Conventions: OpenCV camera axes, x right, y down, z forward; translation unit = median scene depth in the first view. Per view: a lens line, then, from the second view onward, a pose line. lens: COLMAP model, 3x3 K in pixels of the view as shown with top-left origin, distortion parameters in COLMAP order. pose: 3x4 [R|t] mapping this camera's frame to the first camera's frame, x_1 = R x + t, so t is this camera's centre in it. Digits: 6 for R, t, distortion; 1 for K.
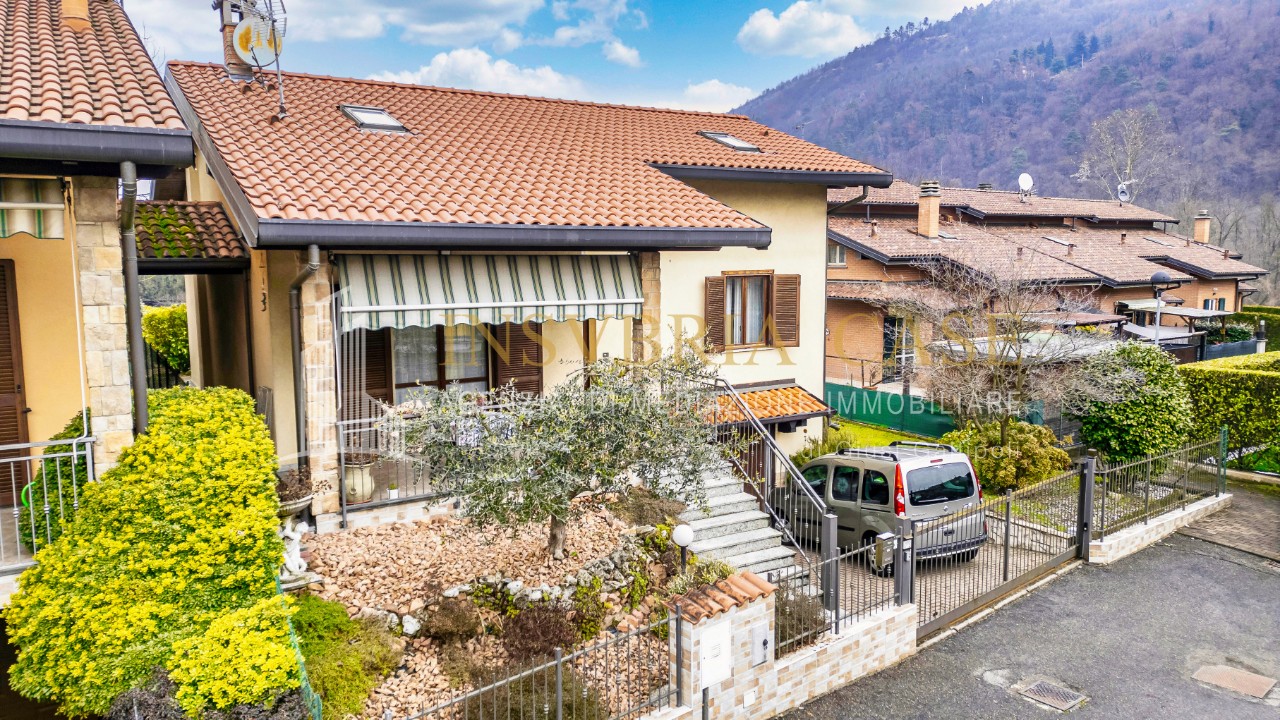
lens RADIAL K [[894.0, 0, 640.0], [0, 894.0, 360.0], [0, 0, 1]] dist [0.040067, -0.005689]
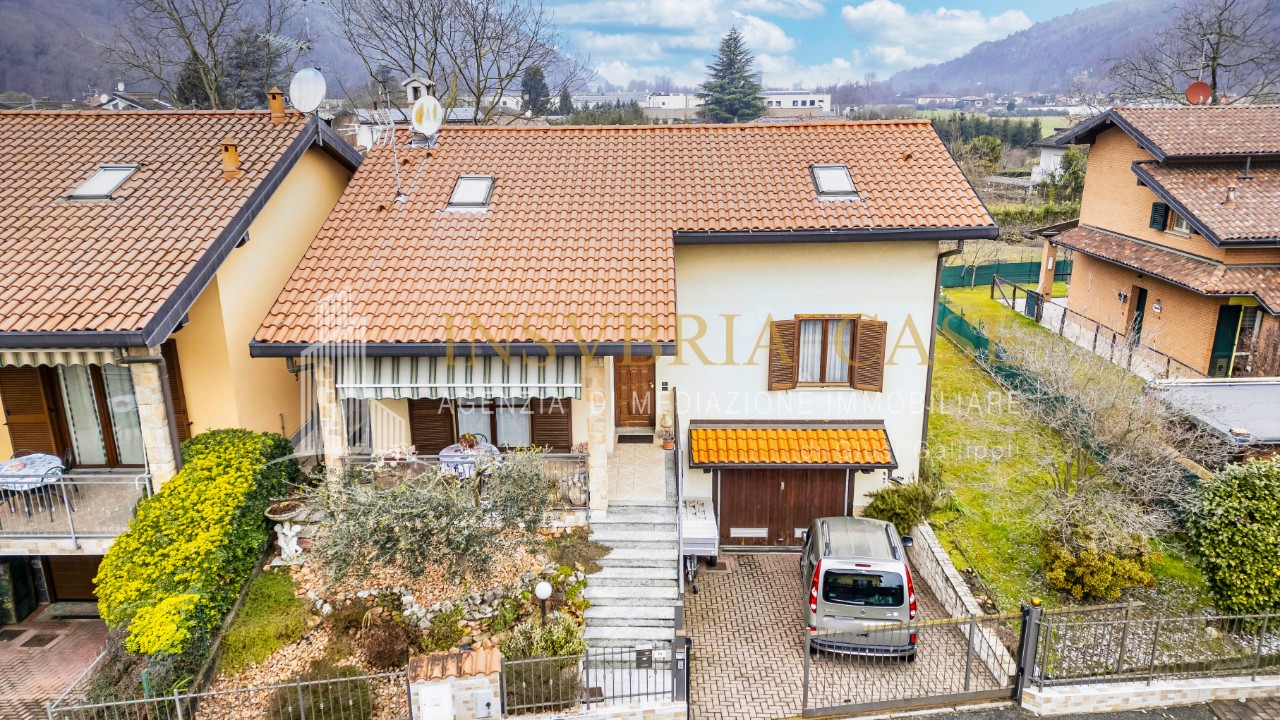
lens RADIAL K [[894.0, 0, 640.0], [0, 894.0, 360.0], [0, 0, 1]] dist [0.040067, -0.005689]
pose [[0.840171, 0.156100, -0.519369, 0.841234], [-0.060030, 0.978563, 0.197004, -0.418072], [0.538988, -0.134339, 0.831532, 0.057213]]
